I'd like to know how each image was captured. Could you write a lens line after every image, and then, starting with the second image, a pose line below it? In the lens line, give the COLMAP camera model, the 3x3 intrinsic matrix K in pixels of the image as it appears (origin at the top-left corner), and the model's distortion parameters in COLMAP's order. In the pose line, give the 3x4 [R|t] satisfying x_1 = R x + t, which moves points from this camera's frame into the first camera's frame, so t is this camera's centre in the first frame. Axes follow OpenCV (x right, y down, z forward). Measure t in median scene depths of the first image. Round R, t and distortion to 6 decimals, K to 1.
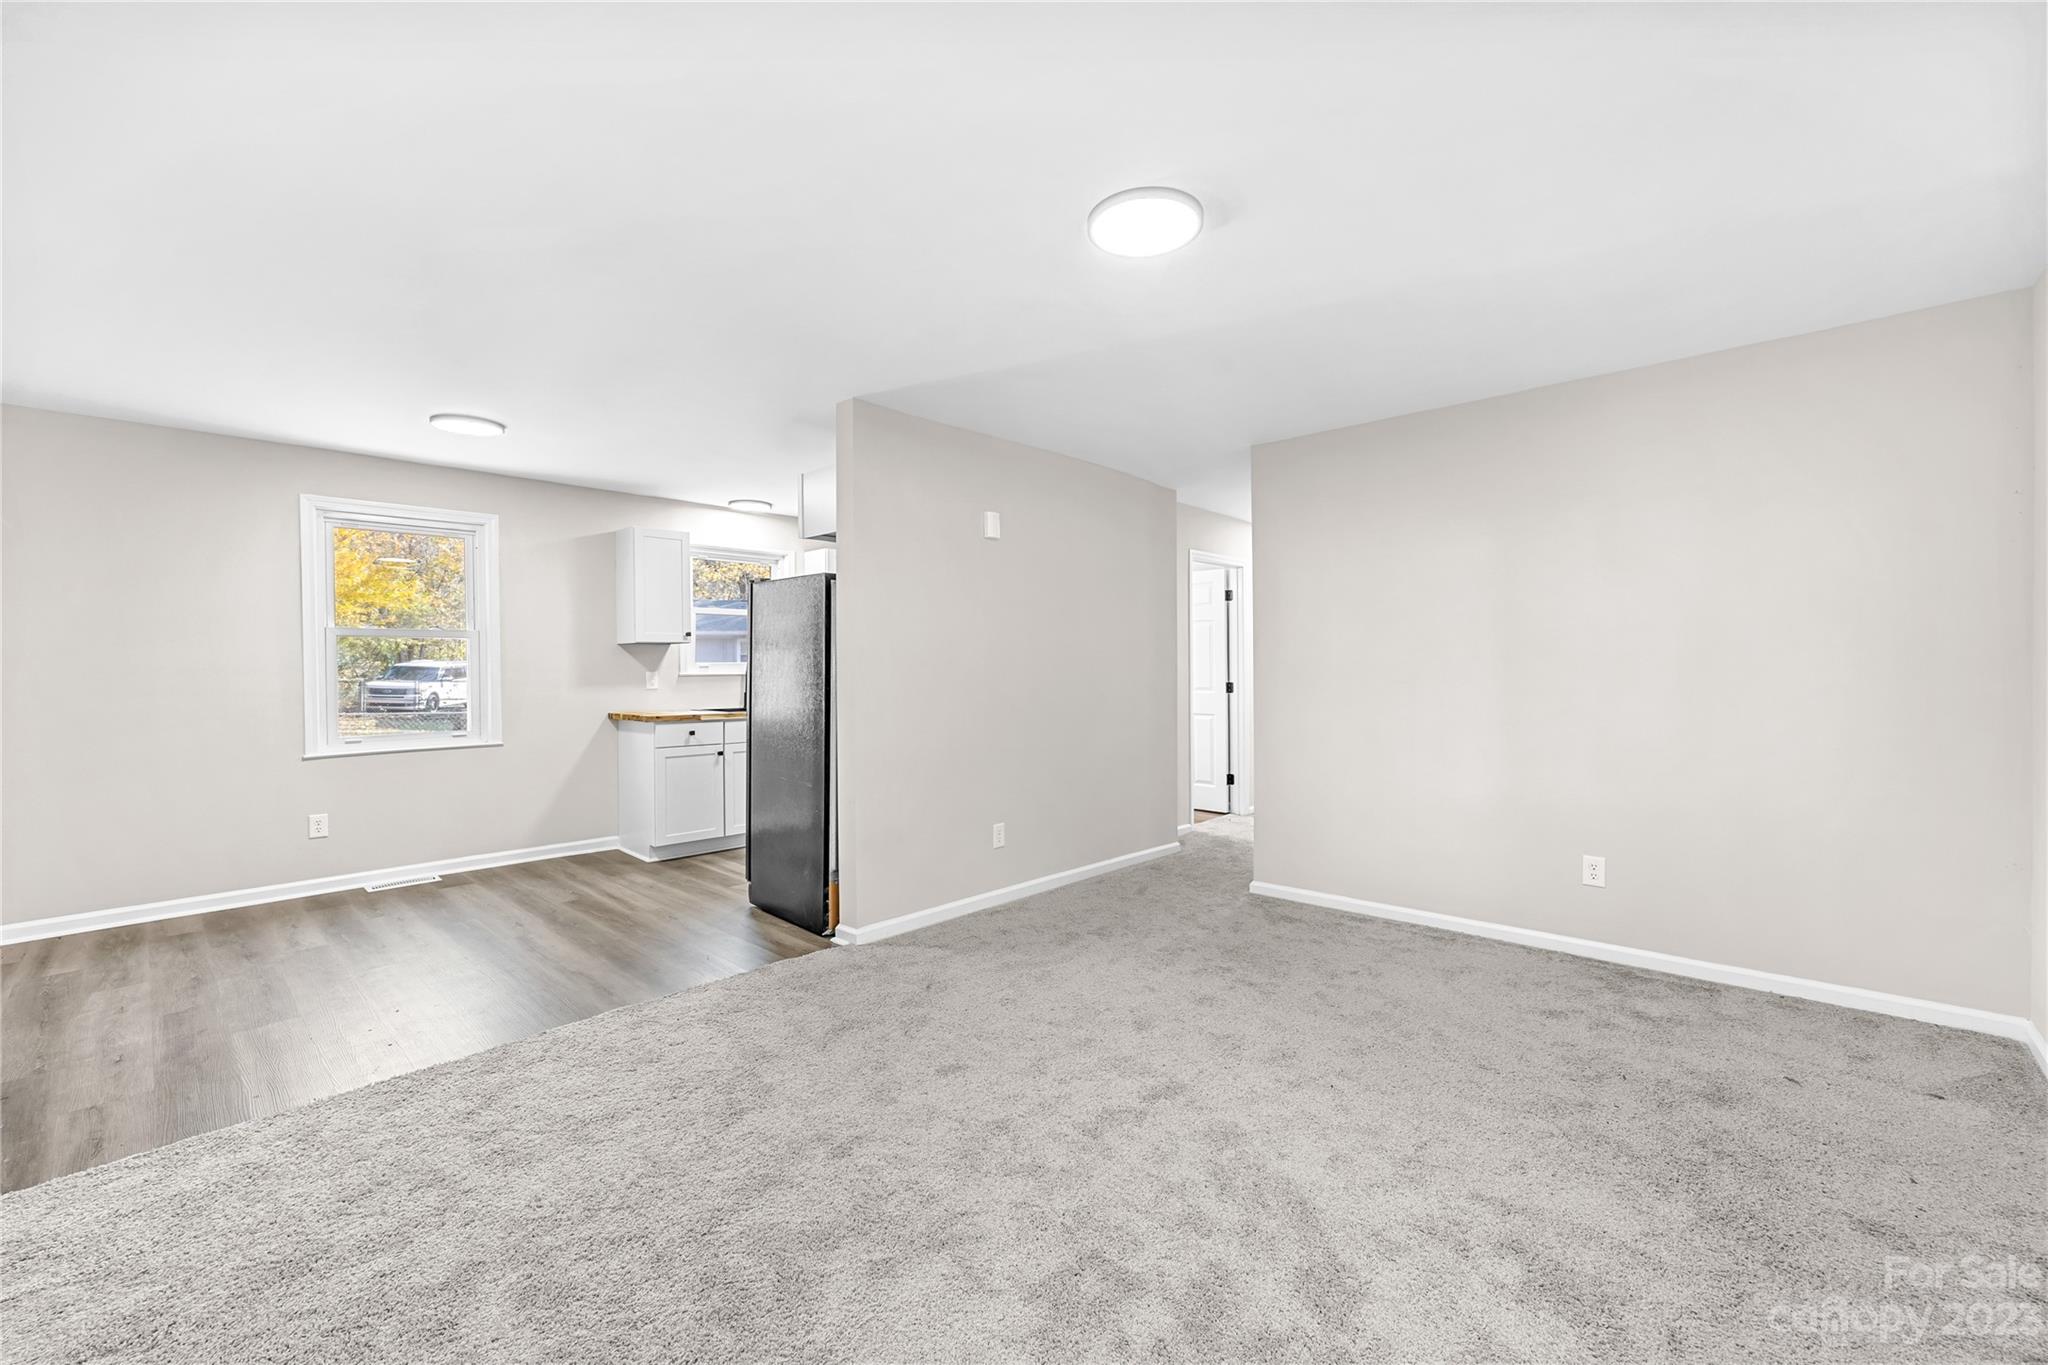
lens RADIAL K [[833.8, 0, 1017.4], [0, 833.8, 678.9], [0, 0, 1]] dist [0.001109, 0.000476]
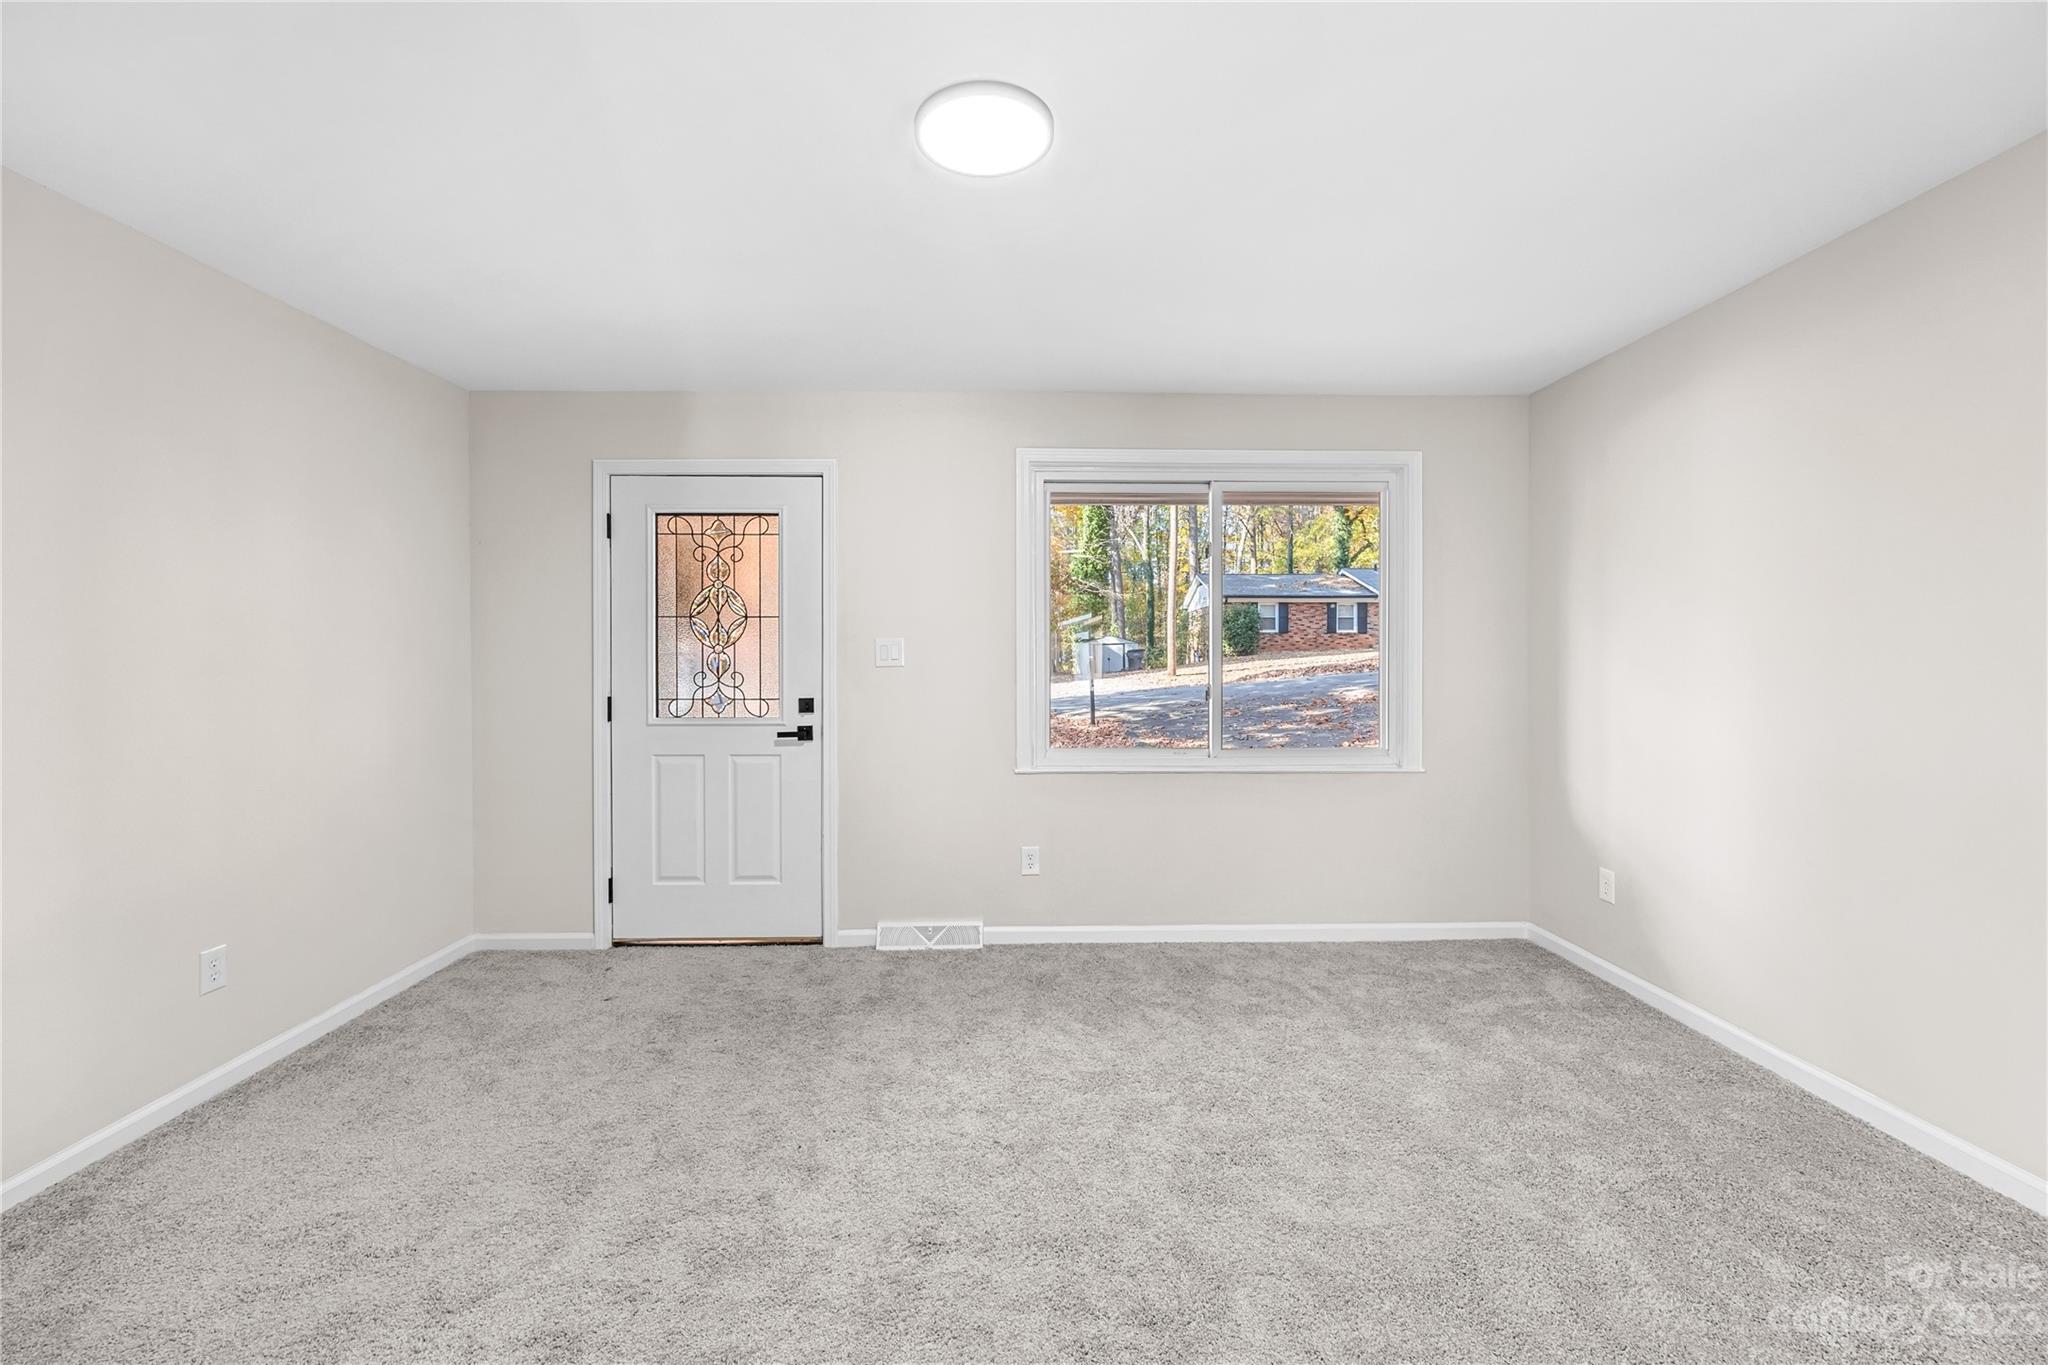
lens RADIAL K [[816.5, 0, 1024.5], [0, 816.5, 660.5], [0, 0, 1]] dist [-0.002143, 0.000209]
pose [[-0.710173, 0.010118, 0.703954, -0.355132], [0.021294, 0.999748, 0.007113, -0.025973], [-0.703705, 0.020042, -0.710210, 1.266720]]
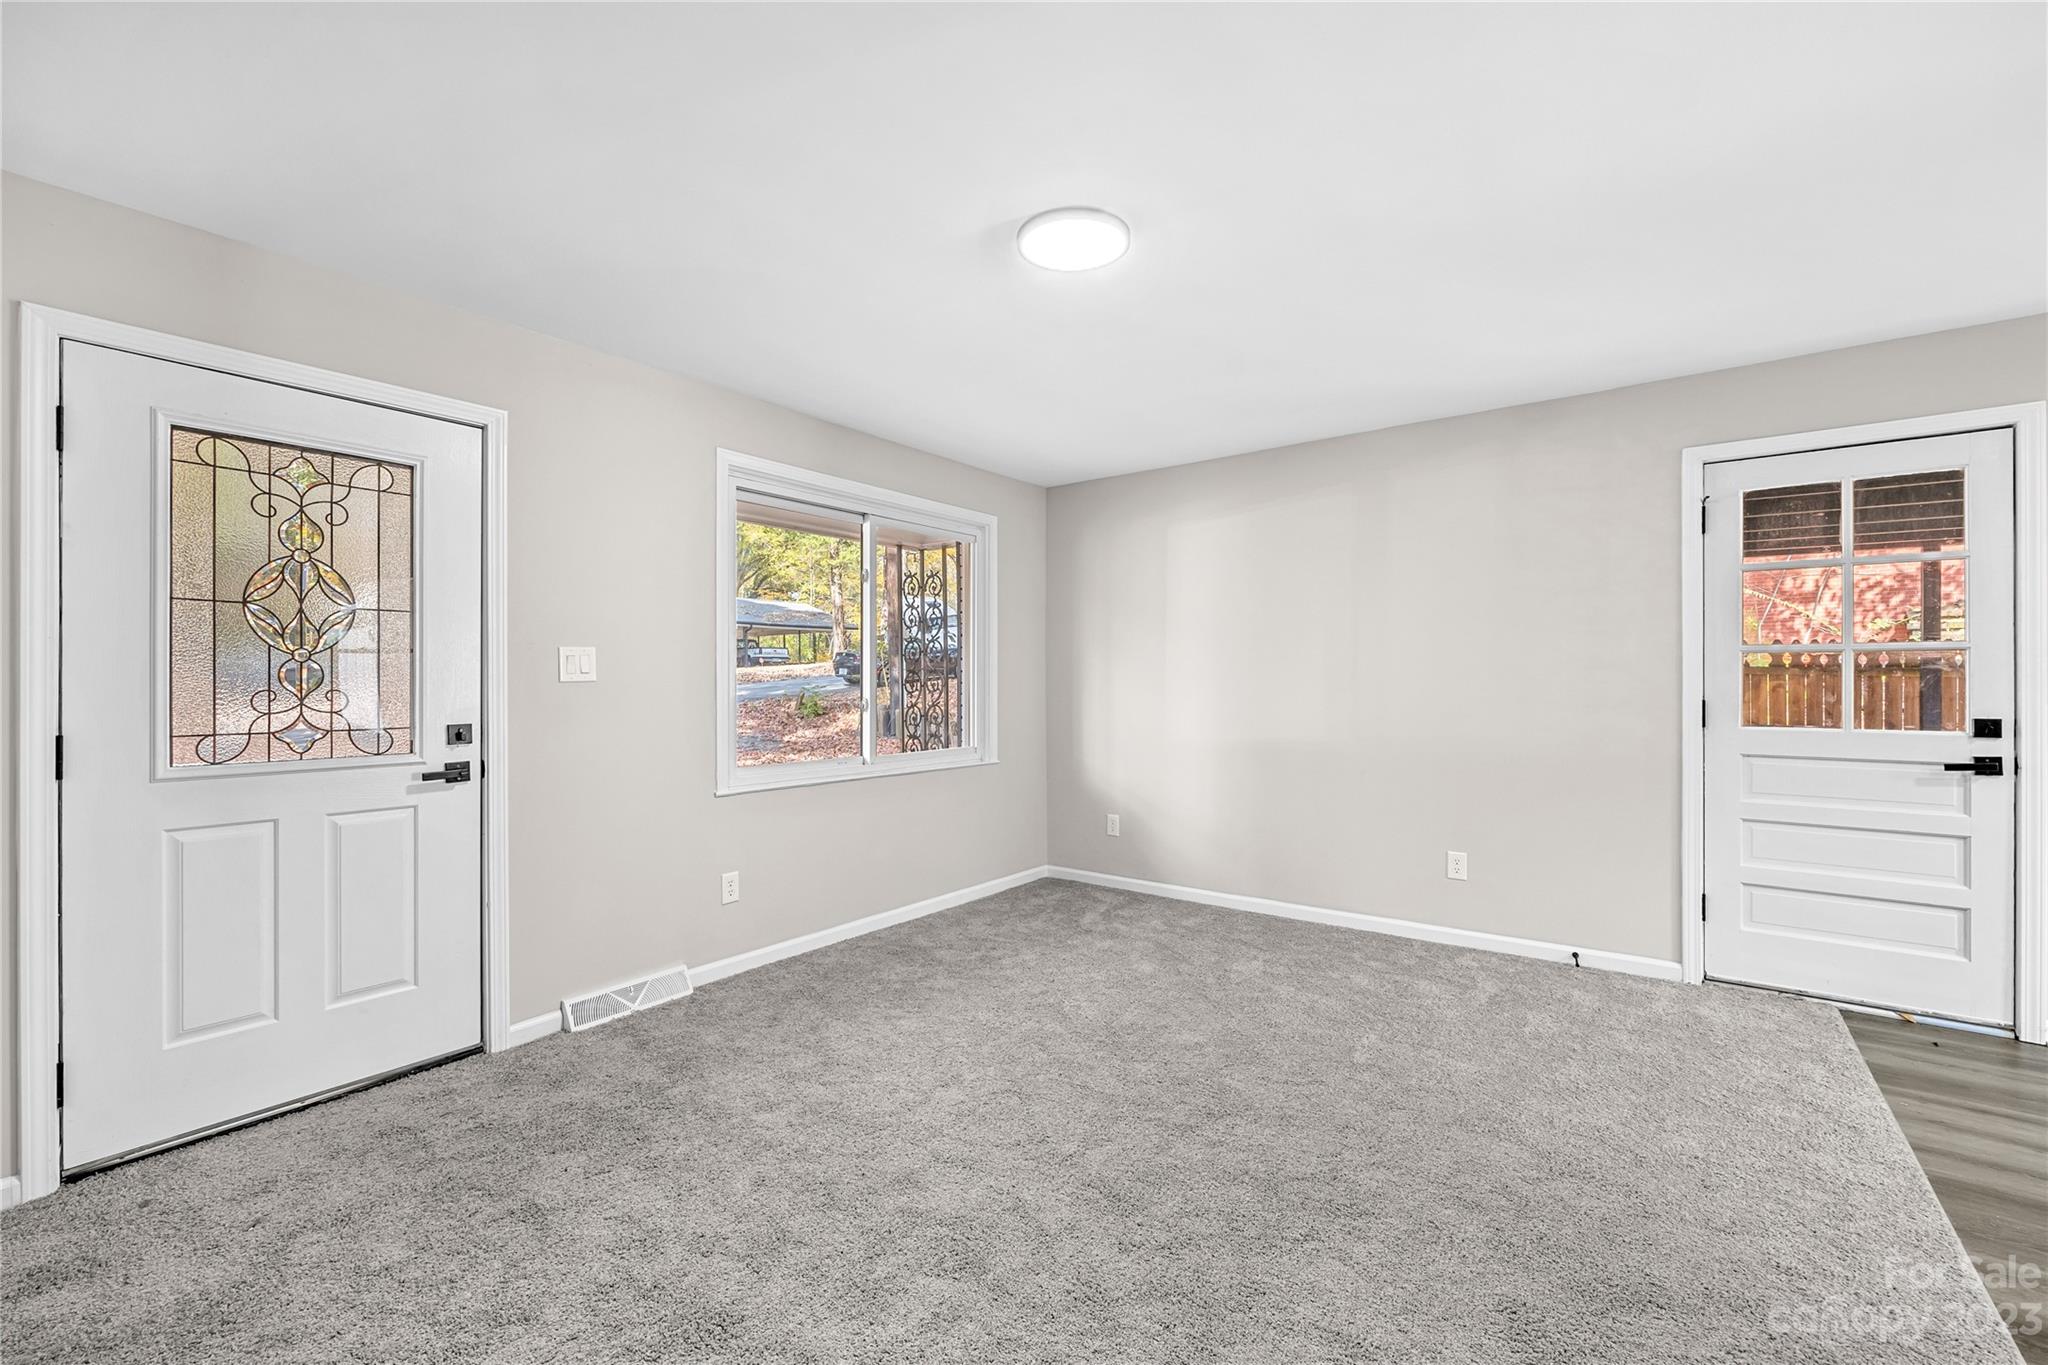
lens RADIAL K [[833.8, 0, 1017.4], [0, 833.8, 678.9], [0, 0, 1]] dist [0.001109, 0.000476]
pose [[-0.994499, 0.009794, -0.104287, 0.265741], [0.008101, 0.999829, 0.016649, -0.028773], [0.104432, 0.015713, -0.994408, 1.634481]]
